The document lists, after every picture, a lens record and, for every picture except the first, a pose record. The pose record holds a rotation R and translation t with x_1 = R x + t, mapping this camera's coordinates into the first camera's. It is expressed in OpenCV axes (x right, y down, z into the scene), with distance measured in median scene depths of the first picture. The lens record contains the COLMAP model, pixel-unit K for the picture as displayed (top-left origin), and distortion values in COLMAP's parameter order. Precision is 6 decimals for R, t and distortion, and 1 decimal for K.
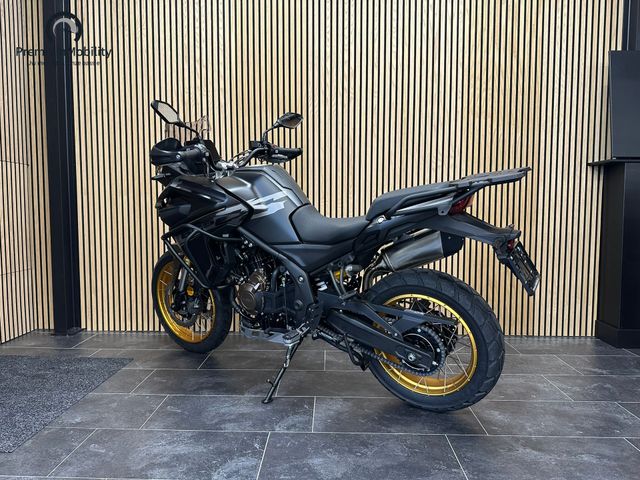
lens RADIAL K [[436.1, 0, 320.0], [0, 436.1, 240.0], [0, 0, 1]] dist [-0.004410, 0.000412]
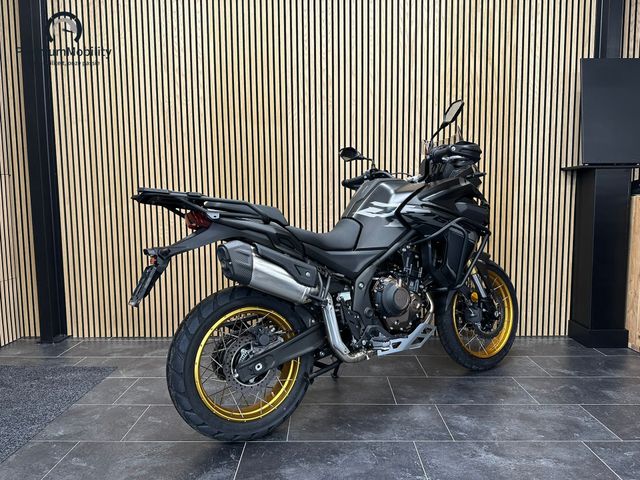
lens RADIAL K [[436.1, 0, 320.0], [0, 436.1, 240.0], [0, 0, 1]] dist [-0.004410, 0.000412]
pose [[0.999826, -0.012219, 0.014111, 0.032004], [0.011877, 0.999641, 0.024021, -0.039491], [-0.014400, -0.023849, 0.999612, -0.020855]]
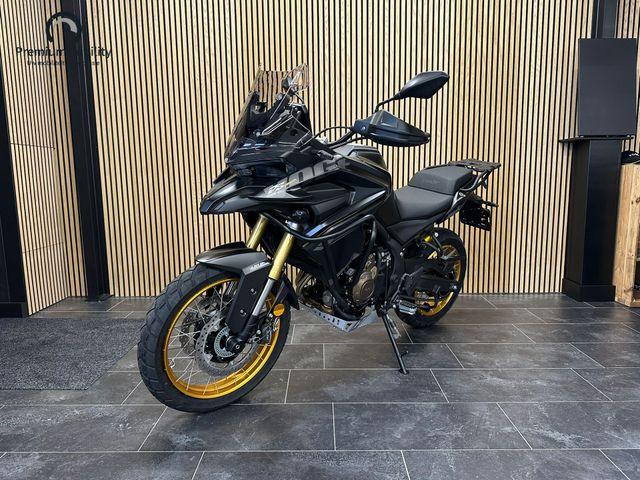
lens RADIAL K [[436.1, 0, 320.0], [0, 436.1, 240.0], [0, 0, 1]] dist [-0.004410, 0.000412]
pose [[0.999650, -0.017919, 0.019450, -0.028160], [0.016432, 0.997116, 0.074095, -0.012995], [-0.020722, -0.073750, 0.997061, -0.129319]]
